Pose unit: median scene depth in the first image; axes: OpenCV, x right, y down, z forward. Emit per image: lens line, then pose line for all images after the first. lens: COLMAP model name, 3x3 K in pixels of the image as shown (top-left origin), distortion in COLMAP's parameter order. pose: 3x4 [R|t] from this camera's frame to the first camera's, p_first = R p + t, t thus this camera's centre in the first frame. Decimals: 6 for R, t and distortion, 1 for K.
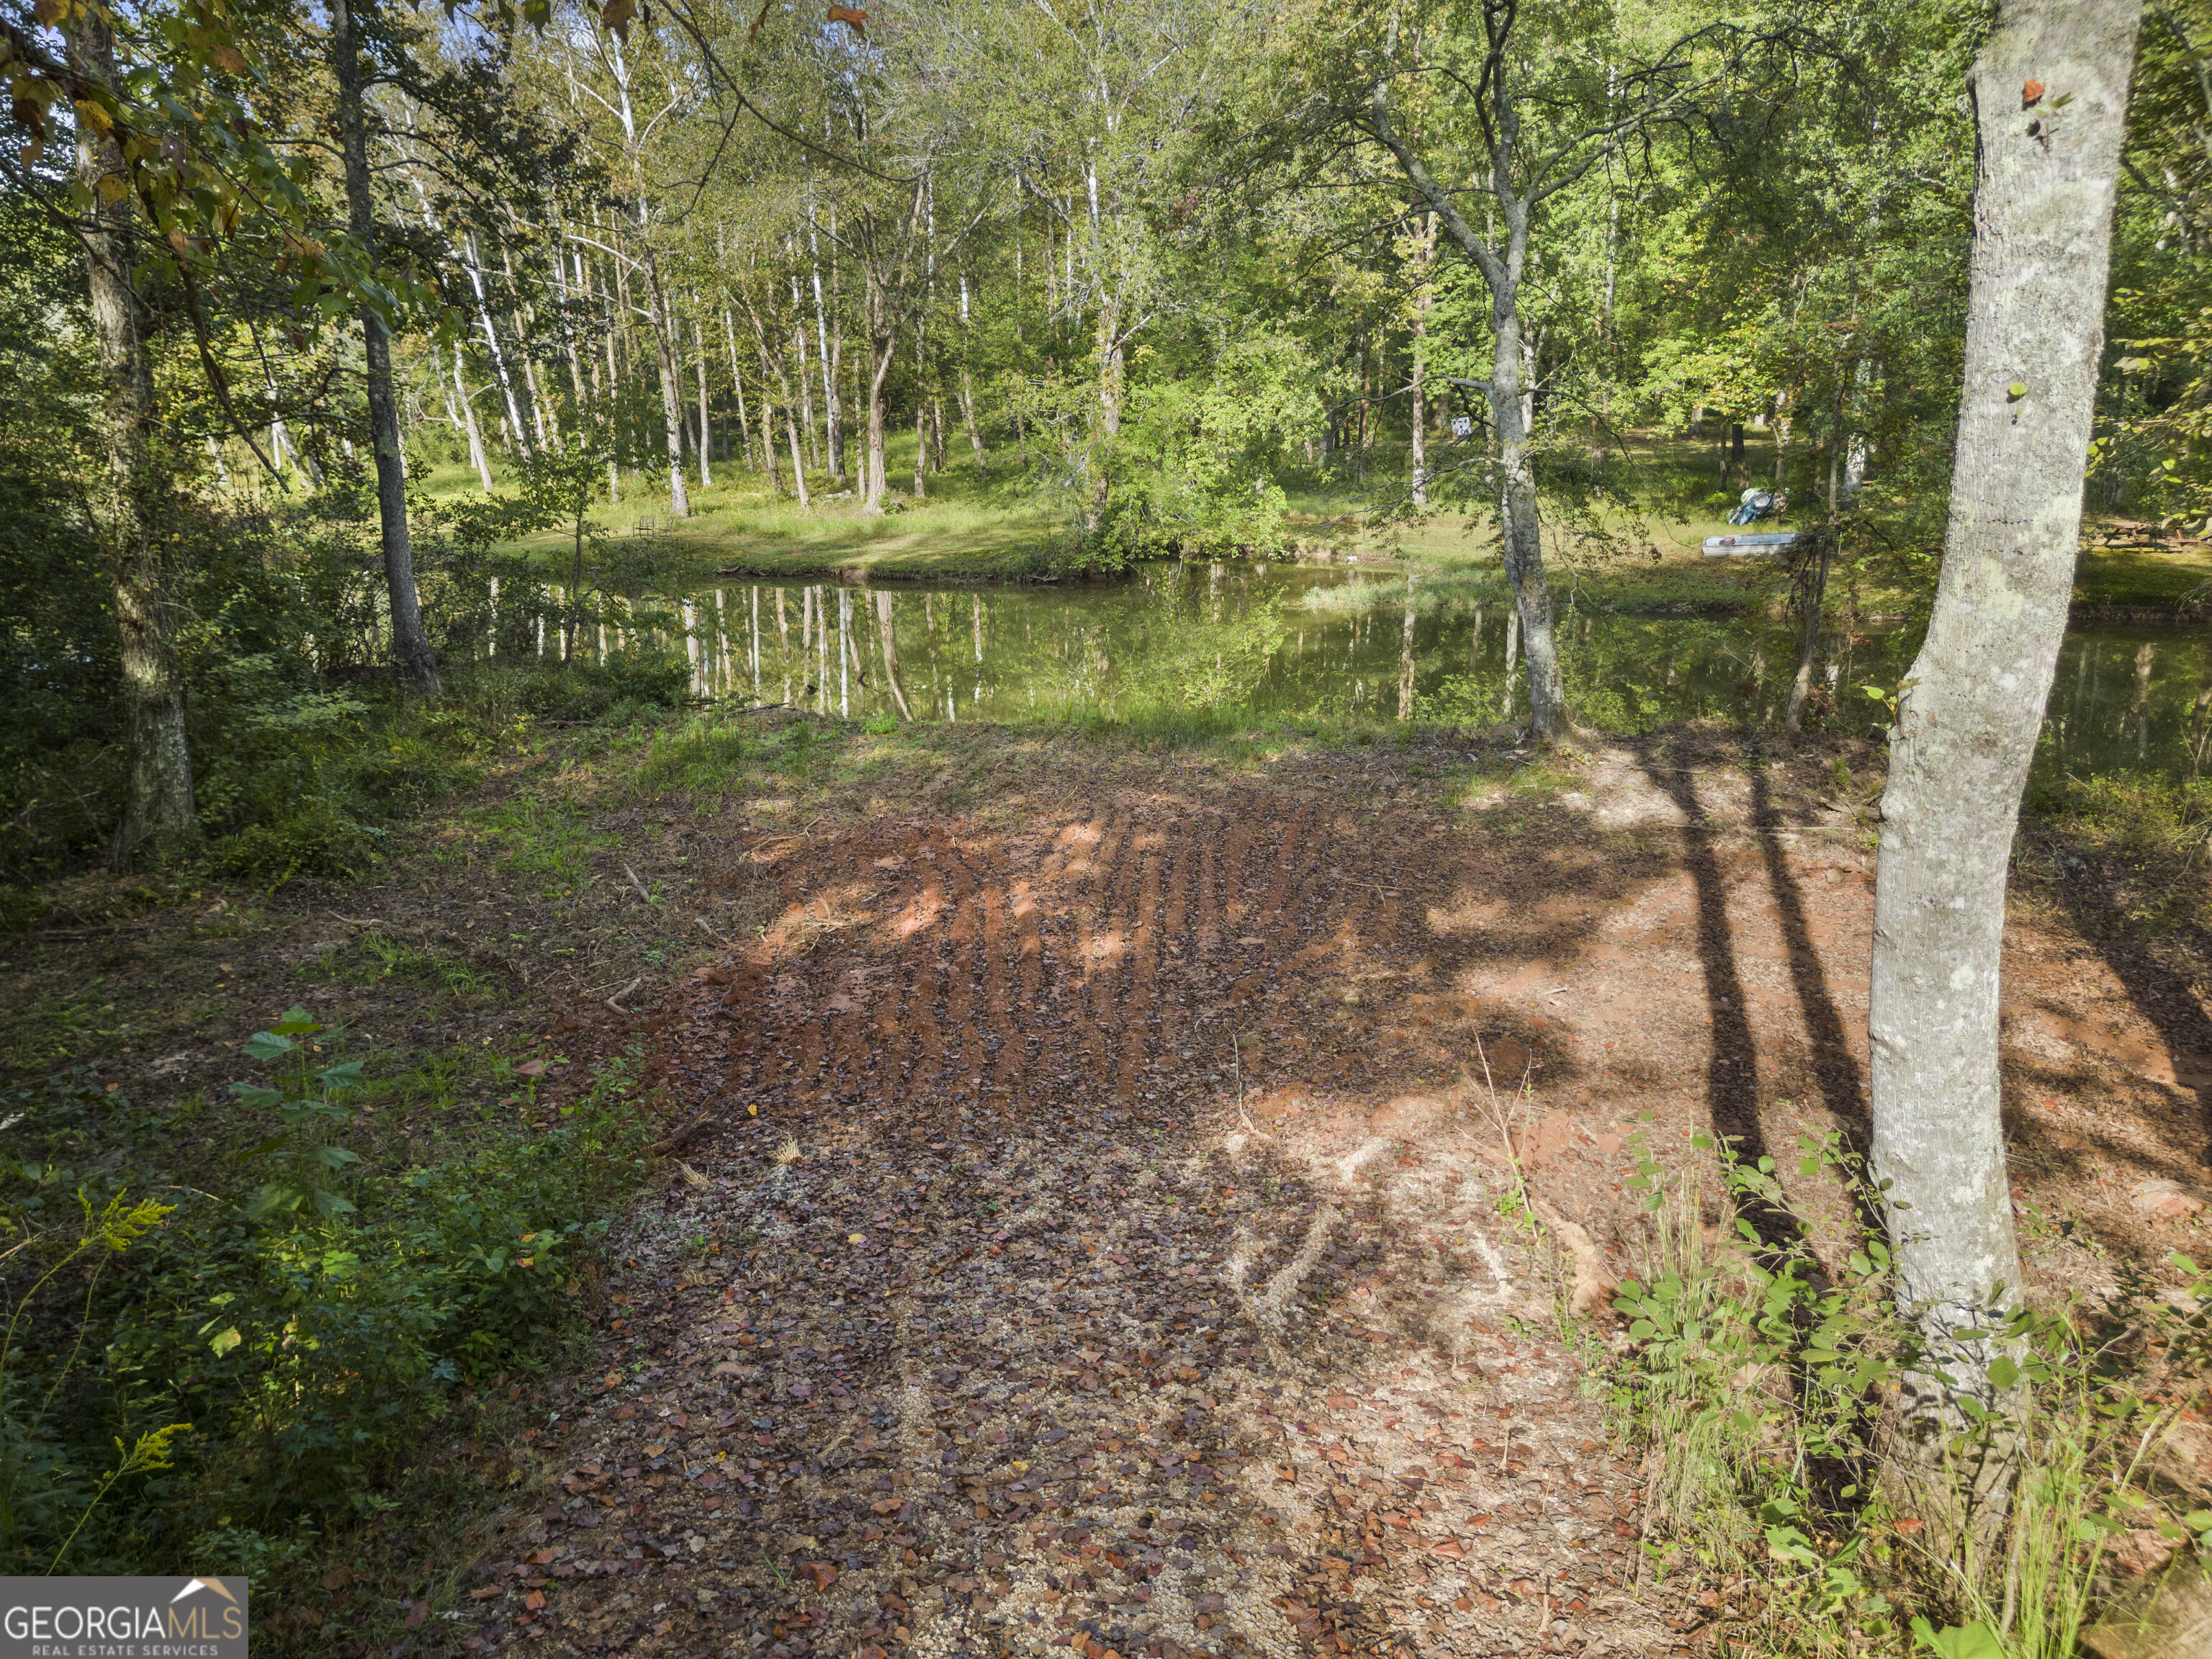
lens RADIAL K [[1530.9, 0, 1116.8], [0, 1530.9, 820.2], [0, 0, 1]] dist [0.059067, -0.058169]
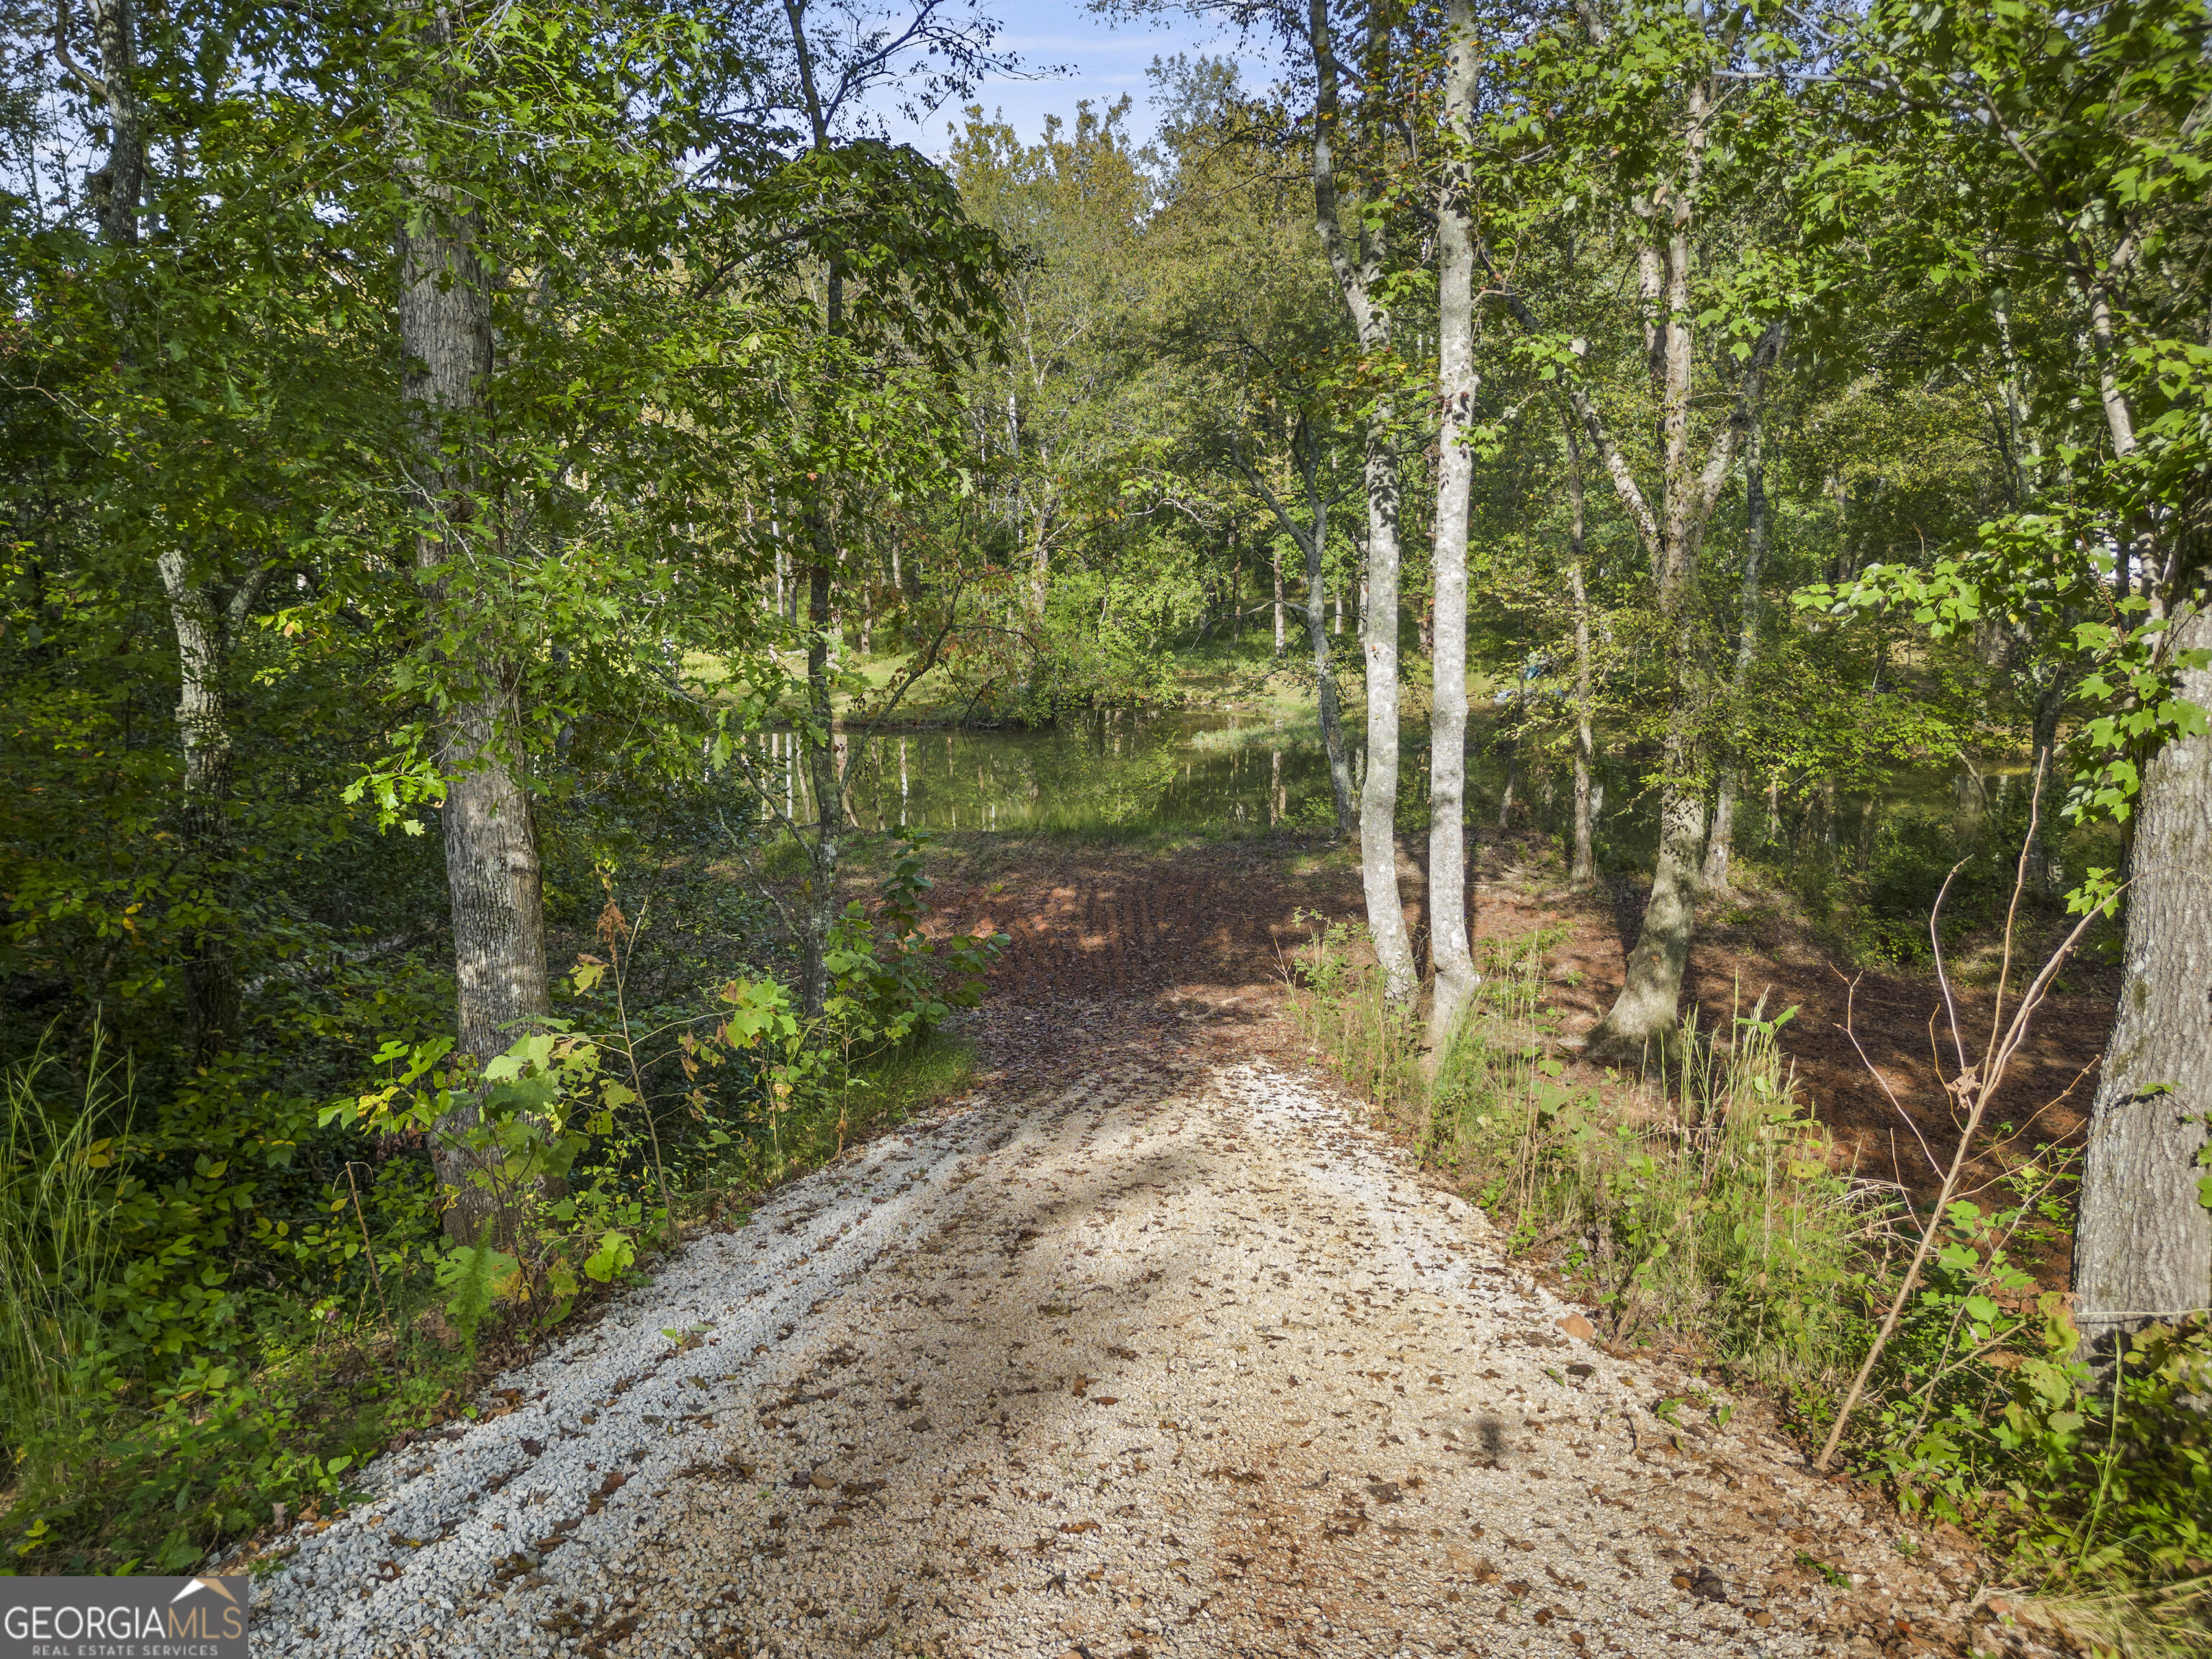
lens RADIAL K [[1530.9, 0, 1116.8], [0, 1530.9, 820.2], [0, 0, 1]] dist [0.059067, -0.058169]
pose [[0.997218, -0.010071, 0.073854, -0.035590], [0.016275, 0.996341, -0.083898, 0.028862], [-0.072739, 0.084867, 0.993734, -0.259579]]
